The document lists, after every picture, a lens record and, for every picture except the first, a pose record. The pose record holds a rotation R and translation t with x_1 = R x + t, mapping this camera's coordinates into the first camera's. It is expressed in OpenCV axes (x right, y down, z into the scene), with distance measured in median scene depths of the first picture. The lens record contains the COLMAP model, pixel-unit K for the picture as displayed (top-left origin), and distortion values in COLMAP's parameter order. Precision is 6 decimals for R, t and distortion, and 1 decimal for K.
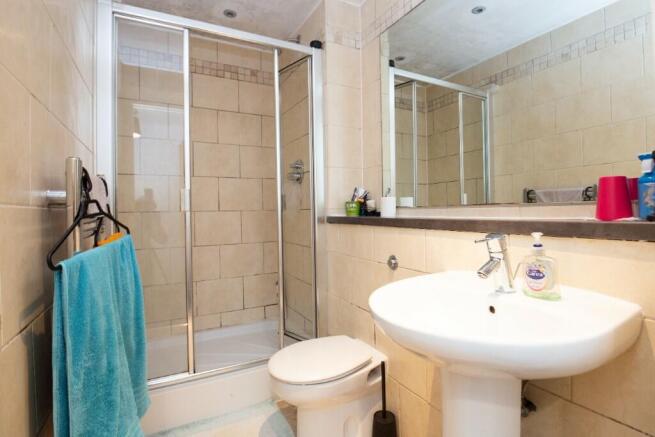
lens RADIAL K [[319.8, 0, 329.8], [0, 319.8, 216.3], [0, 0, 1]] dist [-0.032405, -0.002075]
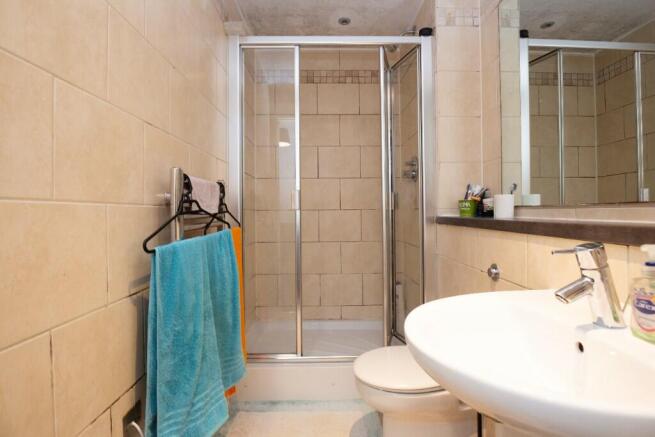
lens RADIAL K [[319.8, 0, 327.8], [0, 319.8, 216.0], [0, 0, 1]] dist [-0.032405, -0.002075]
pose [[0.891563, 0.014573, -0.452662, 0.150202], [-0.013706, 0.999893, 0.005197, -0.001220], [0.452689, 0.001571, 0.891667, 0.048475]]
